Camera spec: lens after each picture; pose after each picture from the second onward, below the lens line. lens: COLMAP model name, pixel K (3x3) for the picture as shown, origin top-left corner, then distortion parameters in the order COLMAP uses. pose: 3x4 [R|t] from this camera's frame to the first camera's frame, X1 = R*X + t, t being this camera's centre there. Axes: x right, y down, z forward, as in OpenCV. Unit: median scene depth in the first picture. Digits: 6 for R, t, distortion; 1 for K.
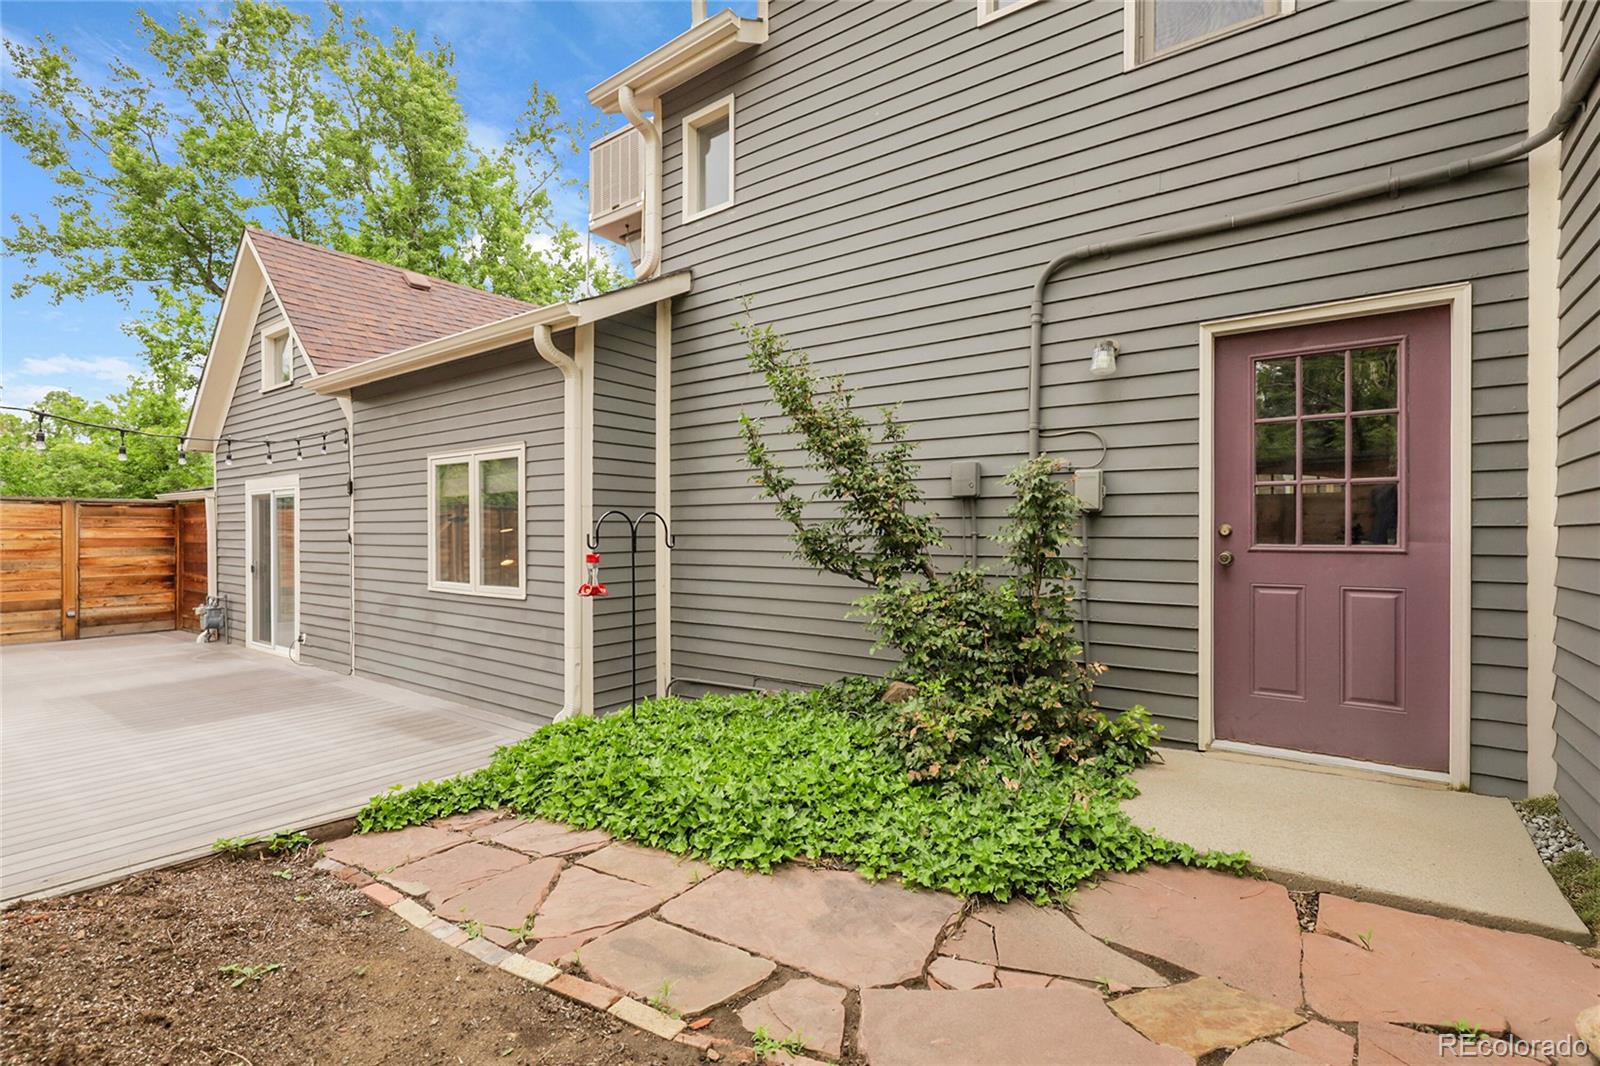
lens RADIAL K [[740.7, 0, 793.1], [0, 740.7, 530.5], [0, 0, 1]] dist [-0.002430, 0.001291]
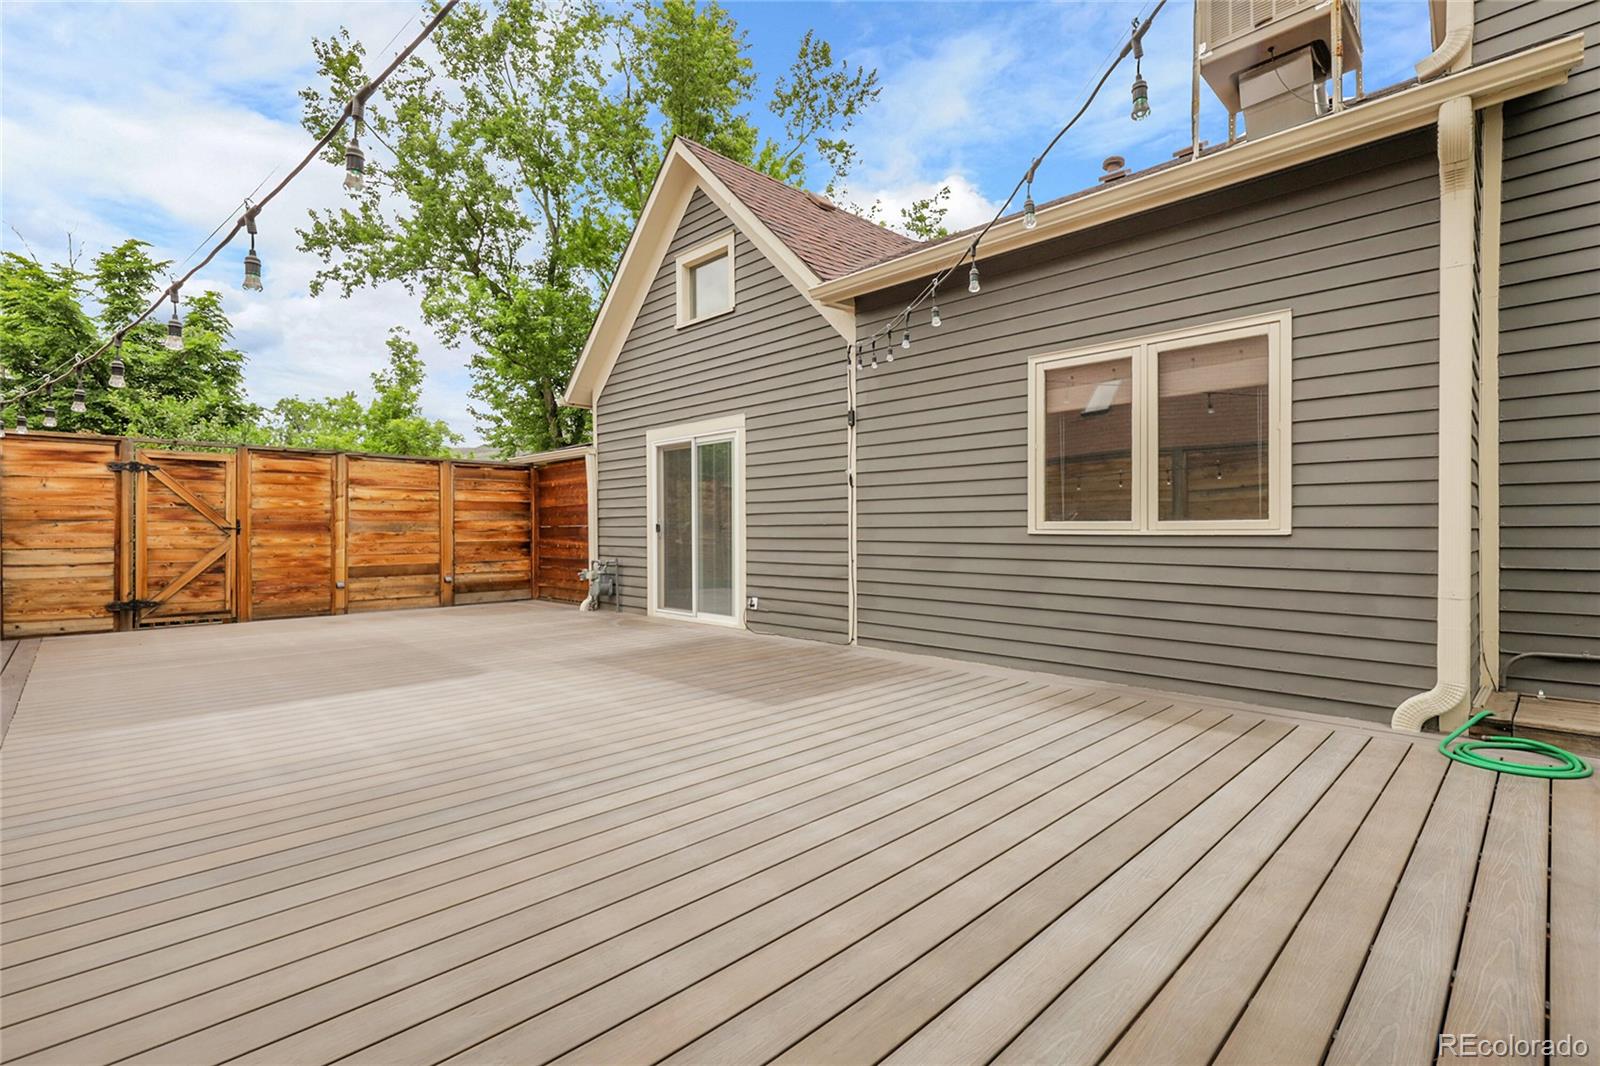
lens RADIAL K [[740.7, 0, 806.6], [0, 740.7, 531.8], [0, 0, 1]] dist [-0.002430, 0.001291]
pose [[0.988133, 0.001646, -0.153591, -0.375716], [-0.000733, 0.999982, 0.006004, 0.046138], [0.153598, -0.005820, 0.988116, 0.125164]]
